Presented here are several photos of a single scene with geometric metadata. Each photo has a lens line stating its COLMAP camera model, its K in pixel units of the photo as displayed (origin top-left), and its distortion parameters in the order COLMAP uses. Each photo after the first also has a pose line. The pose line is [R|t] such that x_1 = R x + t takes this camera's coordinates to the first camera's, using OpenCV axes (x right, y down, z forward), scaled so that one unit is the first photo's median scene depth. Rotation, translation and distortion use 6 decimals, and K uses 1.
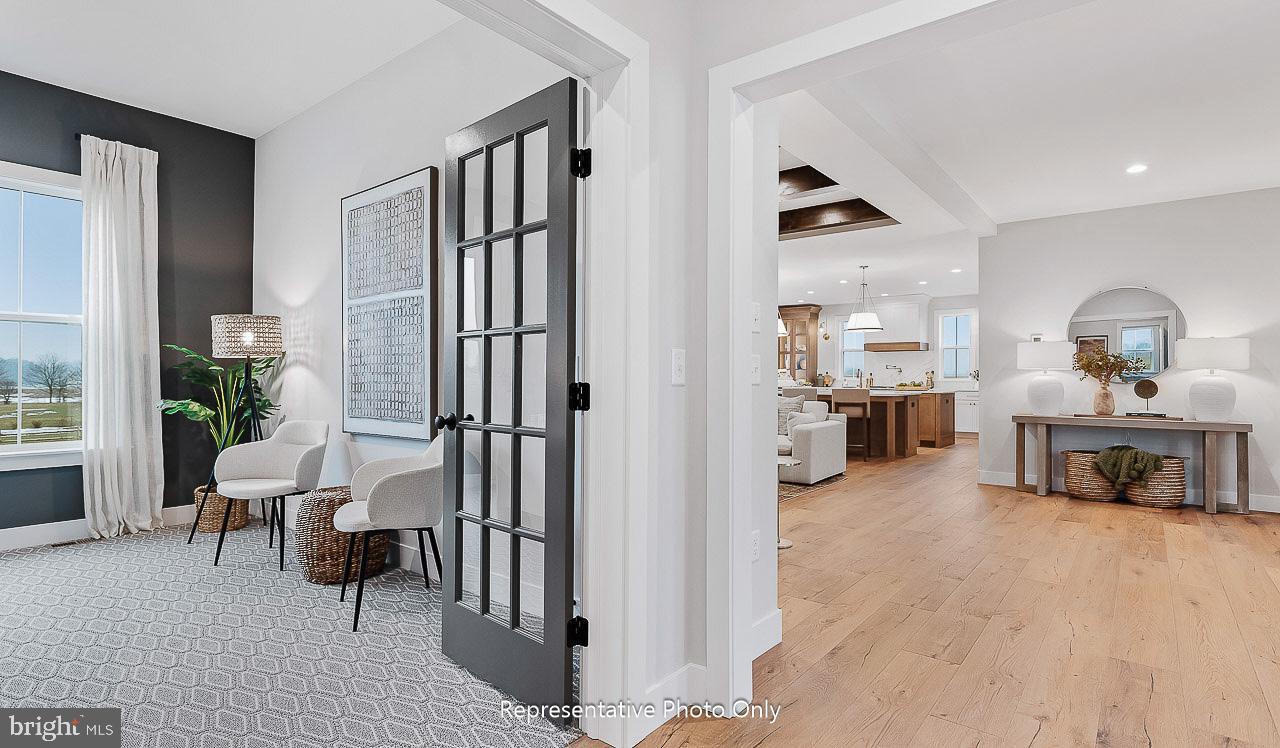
lens RADIAL K [[600.2, 0, 640.0], [0, 600.2, 374.0], [0, 0, 1]] dist [0.000797, 0.000048]
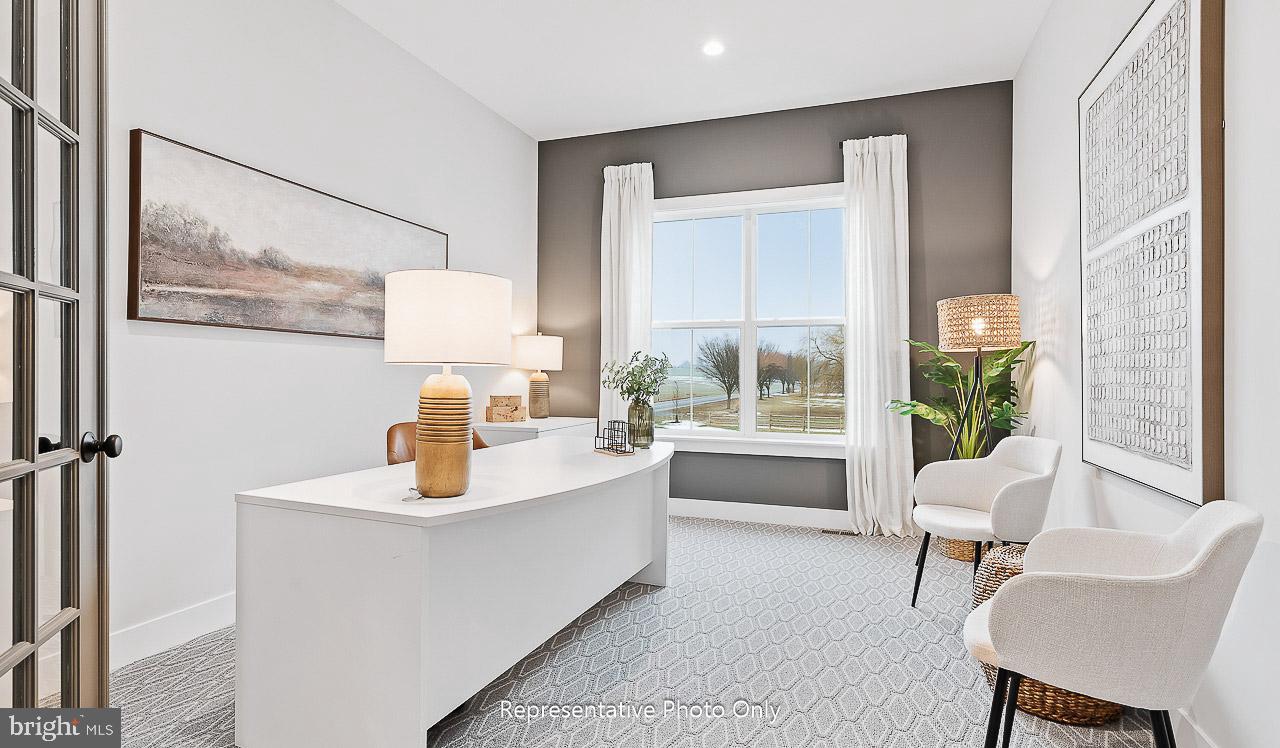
lens RADIAL K [[638.4, 0, 640.0], [0, 638.4, 374.0], [0, 0, 1]] dist [-0.011270, -0.000147]
pose [[0.352389, 0.001319, -0.935853, -0.024225], [0.000719, 0.999998, 0.001680, 0.001959], [0.935854, -0.001265, 0.352387, 0.282196]]
